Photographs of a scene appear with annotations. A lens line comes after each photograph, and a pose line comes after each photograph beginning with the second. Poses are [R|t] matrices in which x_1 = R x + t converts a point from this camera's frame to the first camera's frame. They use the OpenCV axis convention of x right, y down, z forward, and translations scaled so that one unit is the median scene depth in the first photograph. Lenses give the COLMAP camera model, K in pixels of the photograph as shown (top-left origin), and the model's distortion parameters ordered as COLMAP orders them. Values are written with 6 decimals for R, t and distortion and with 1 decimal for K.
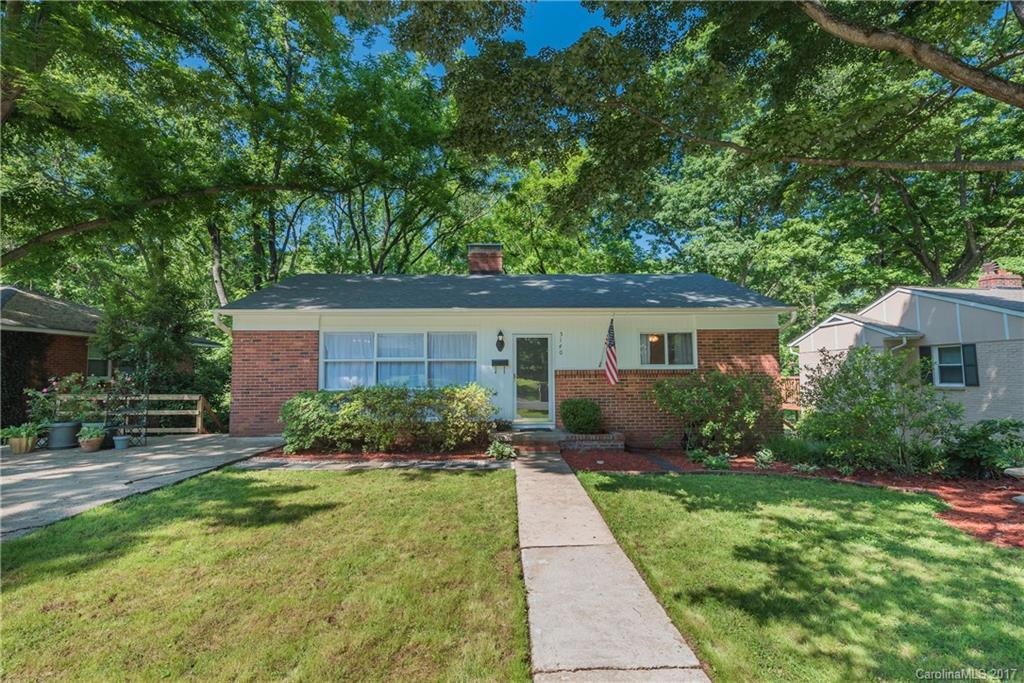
lens RADIAL K [[406.2, 0, 509.4], [0, 406.2, 334.4], [0, 0, 1]] dist [0.006267, -0.000126]
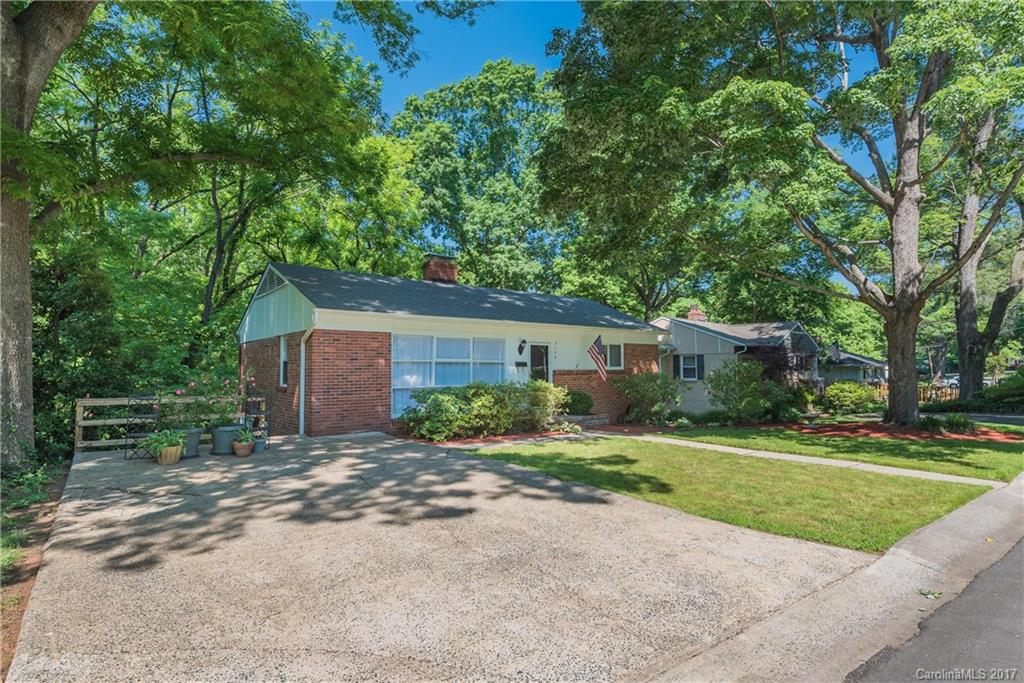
lens RADIAL K [[406.2, 0, 509.4], [0, 406.2, 334.4], [0, 0, 1]] dist [0.006267, -0.000126]
pose [[0.861546, 0.048395, 0.505367, -0.688781], [-0.051999, 0.998623, -0.006982, -0.012763], [-0.505009, -0.020263, 0.862876, -0.077506]]
